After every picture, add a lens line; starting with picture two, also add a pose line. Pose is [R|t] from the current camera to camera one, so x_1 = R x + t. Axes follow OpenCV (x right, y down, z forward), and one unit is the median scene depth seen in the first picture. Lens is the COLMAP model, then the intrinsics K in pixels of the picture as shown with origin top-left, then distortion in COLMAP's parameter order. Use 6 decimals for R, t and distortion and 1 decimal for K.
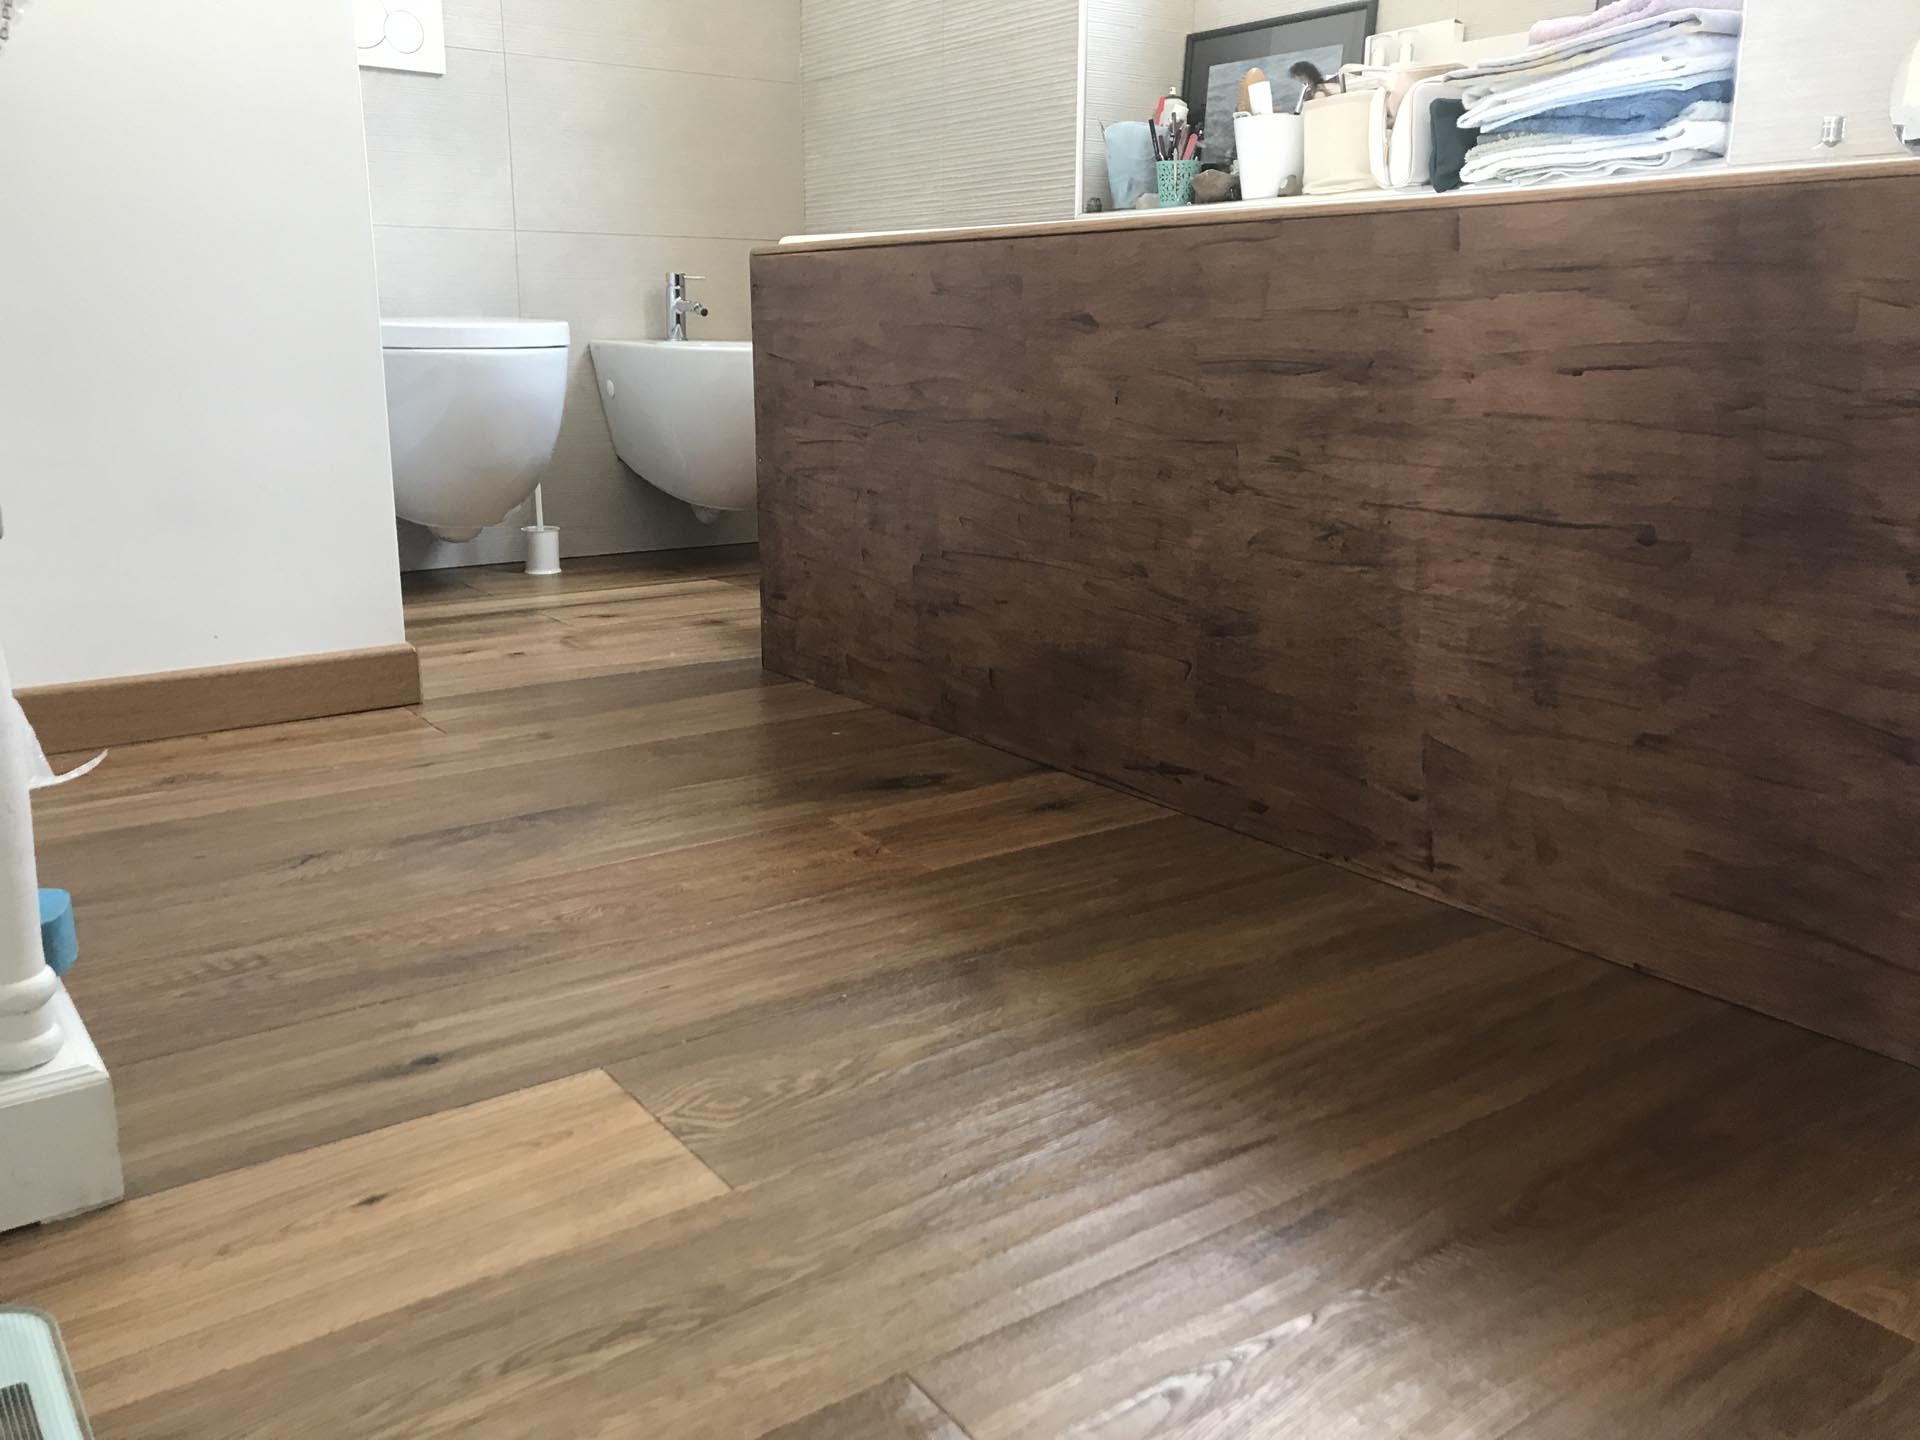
lens RADIAL K [[1587.5, 0, 954.9], [0, 1587.5, 707.0], [0, 0, 1]] dist [0.136909, -0.409644]
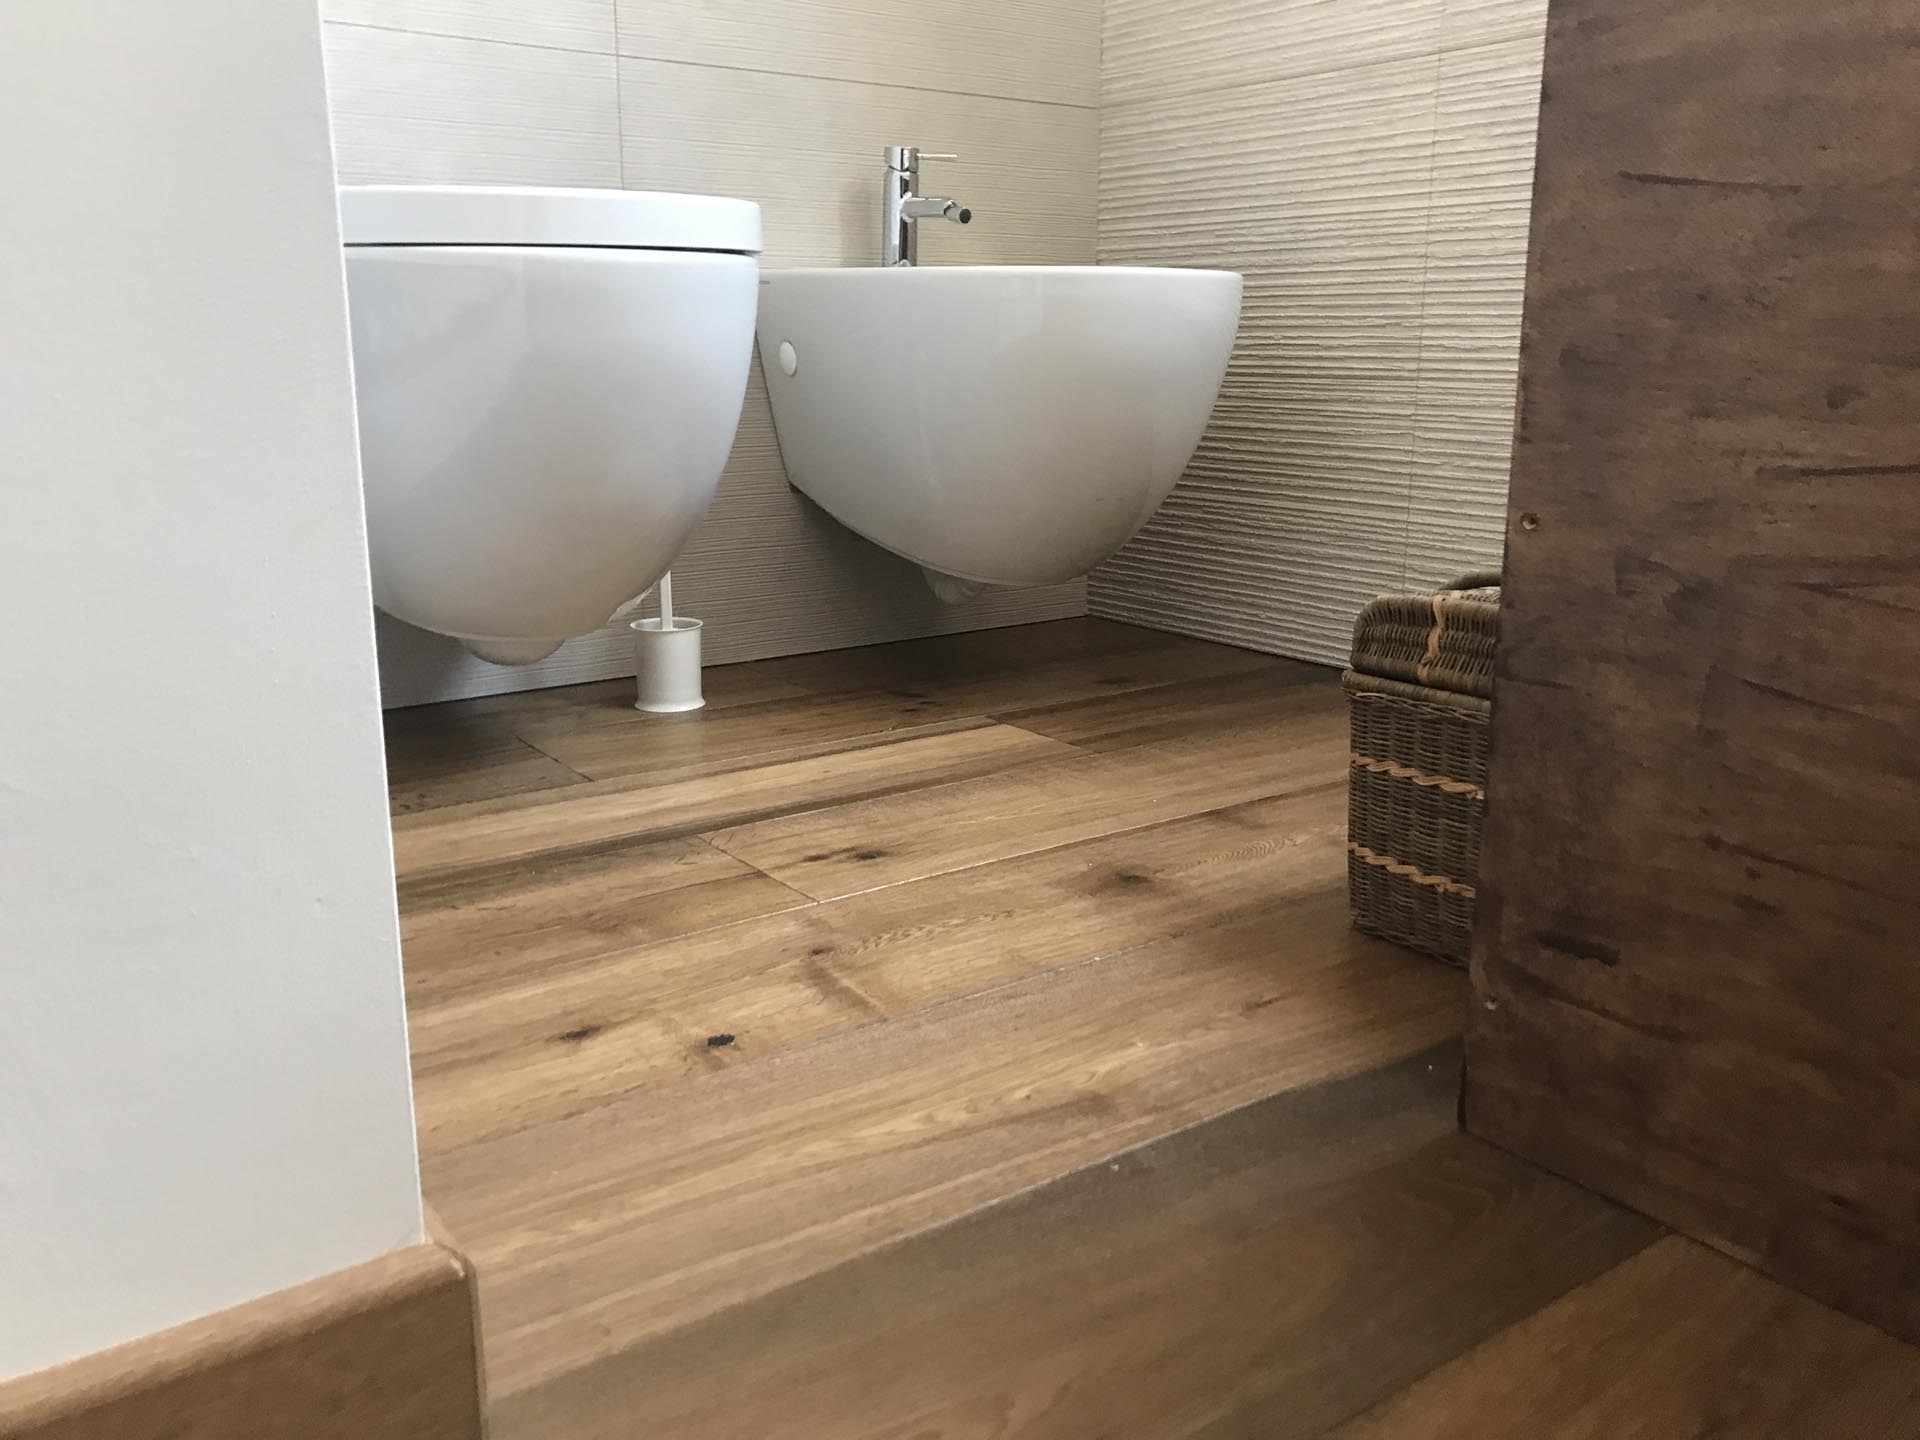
lens RADIAL K [[1581.4, 0, 963.5], [0, 1581.4, 709.4], [0, 0, 1]] dist [0.083399, -0.137400]
pose [[0.999941, 0.000209, 0.010862, -0.254983], [-0.000186, 0.999998, -0.002044, -0.125488], [-0.010862, 0.002042, 0.999939, 0.731274]]
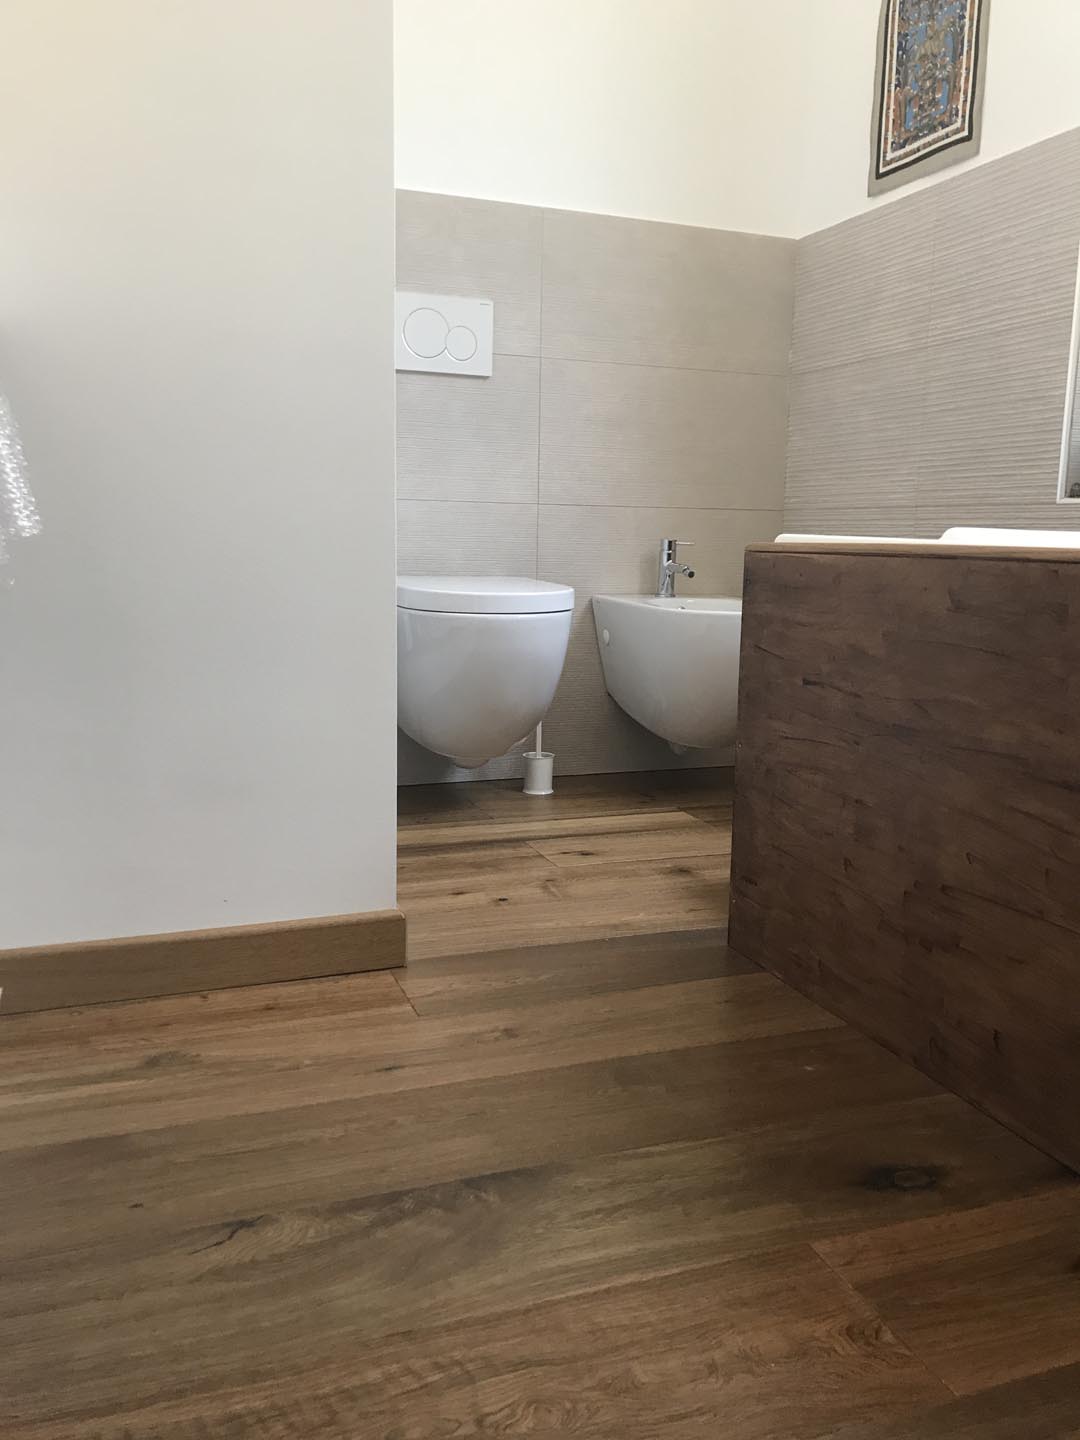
lens RADIAL K [[1186.0, 0, 543.9], [0, 1186.0, 720.2], [0, 0, 1]] dist [0.083399, -0.137400]
pose [[0.964765, 0.057580, -0.256736, -0.052230], [-0.078557, 0.994291, -0.072205, -0.113518], [0.251113, 0.089830, 0.963780, 0.250816]]
